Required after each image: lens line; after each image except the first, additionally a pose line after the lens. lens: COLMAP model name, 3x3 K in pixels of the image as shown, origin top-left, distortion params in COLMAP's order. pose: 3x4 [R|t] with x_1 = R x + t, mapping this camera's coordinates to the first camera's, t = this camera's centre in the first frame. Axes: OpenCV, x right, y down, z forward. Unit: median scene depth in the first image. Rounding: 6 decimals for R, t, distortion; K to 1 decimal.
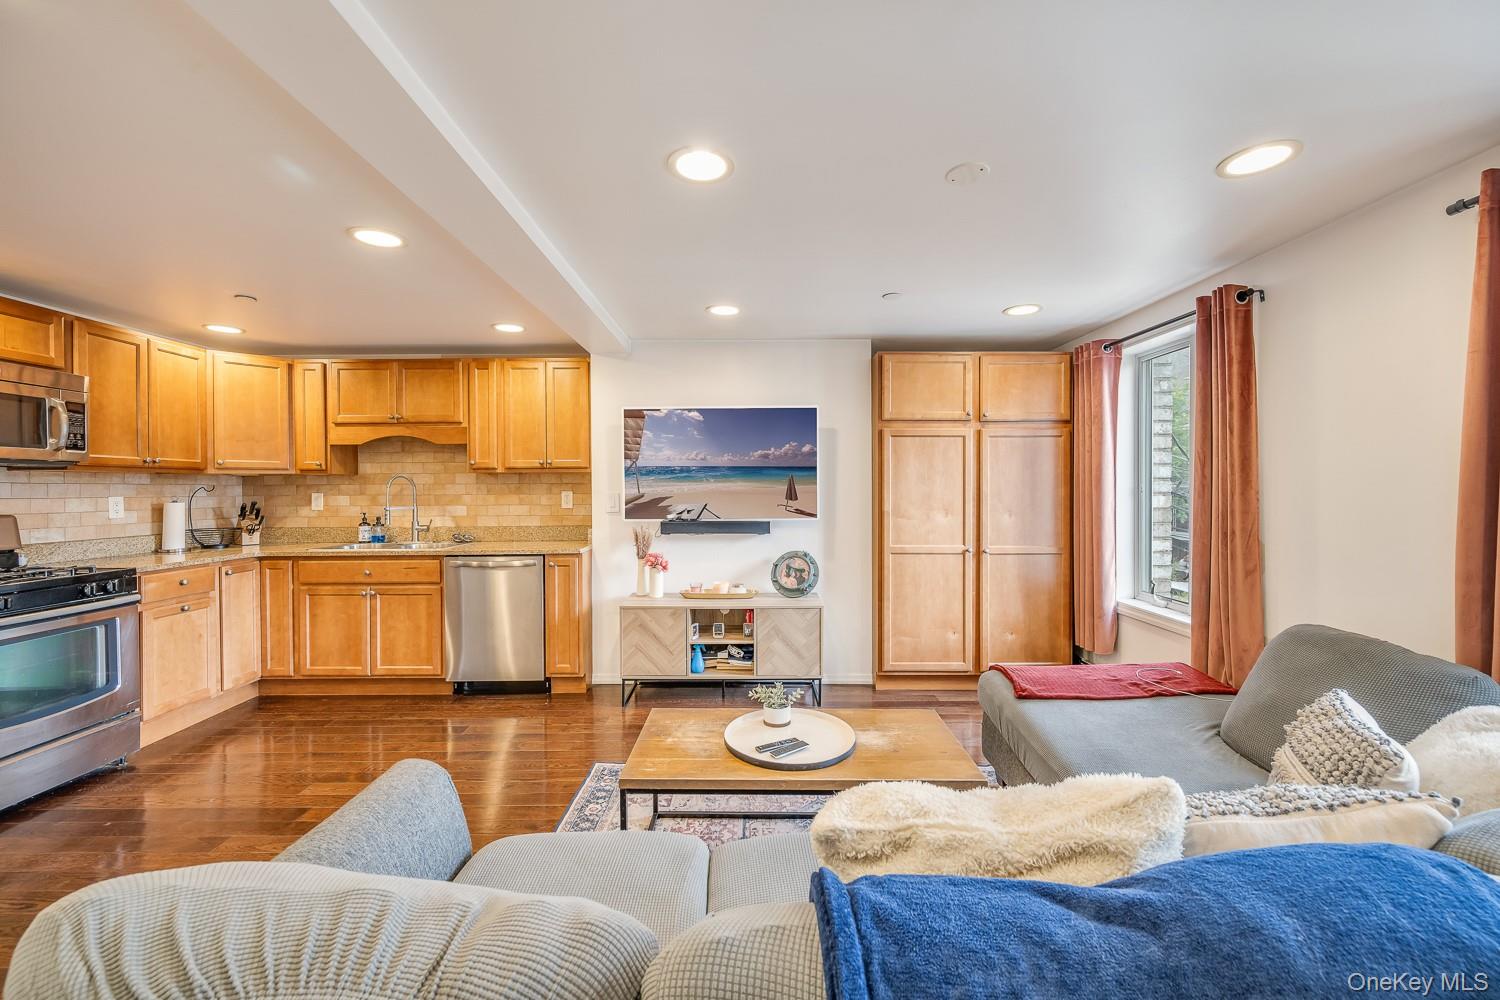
lens RADIAL K [[591.1, 0, 753.4], [0, 591.1, 493.4], [0, 0, 1]] dist [0.001913, -0.000348]
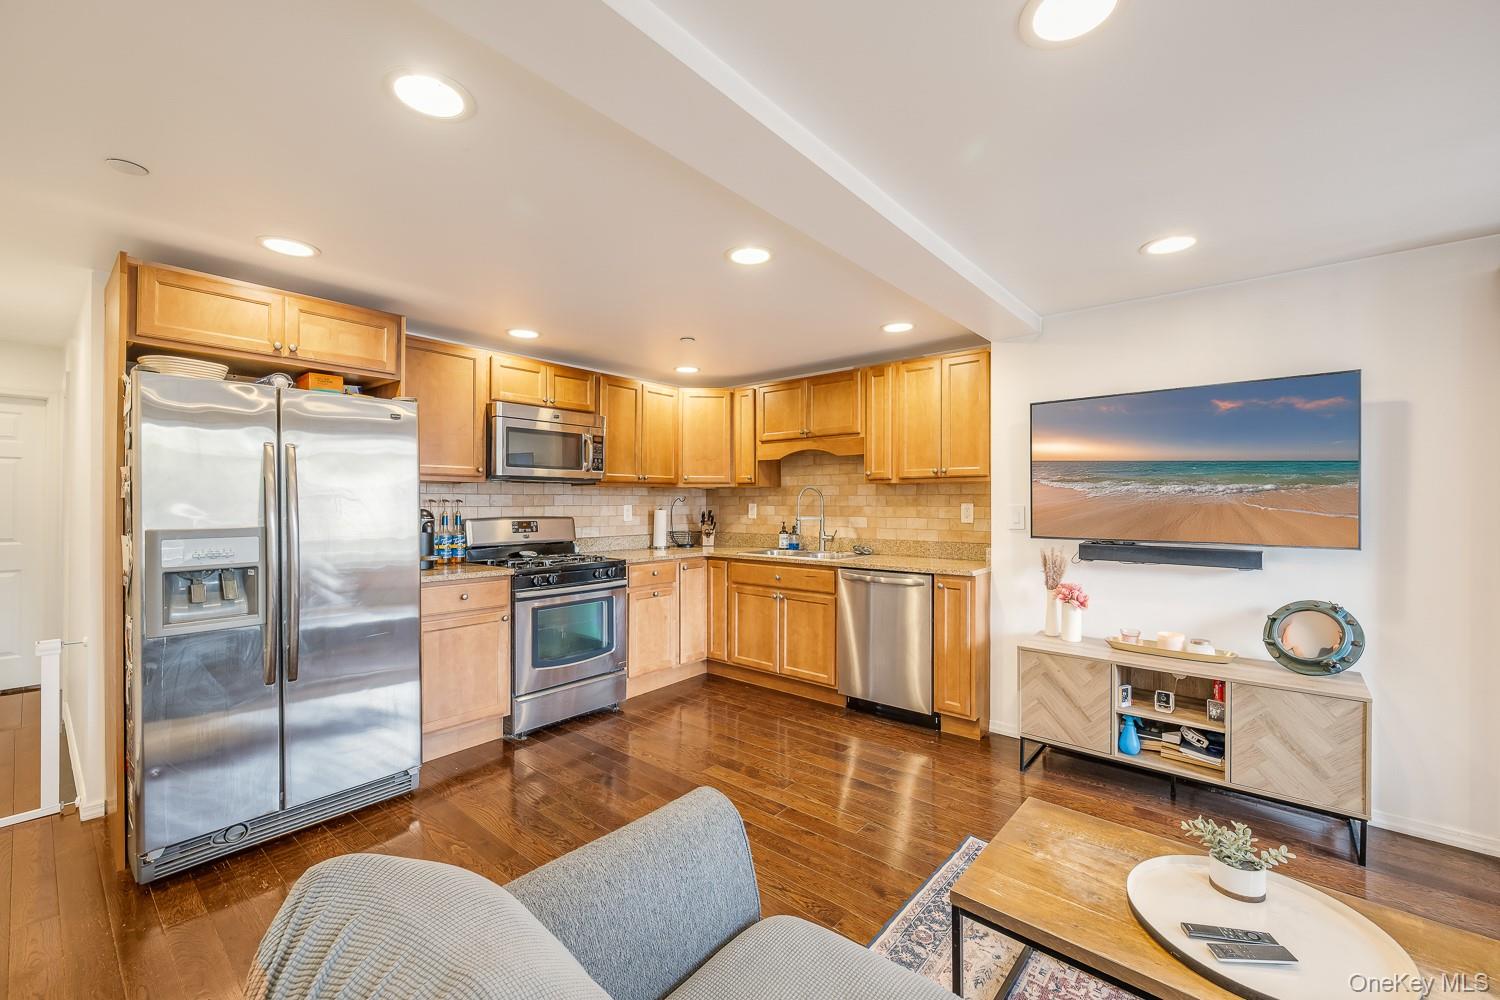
lens RADIAL K [[609.7, 0, 762.9], [0, 609.7, 500.8], [0, 0, 1]] dist [0.002736, -0.000654]
pose [[0.766159, 0.004187, -0.642637, 0.040798], [-0.010218, 0.999932, -0.005667, 0.000610], [0.642569, 0.010909, 0.766150, 0.126714]]
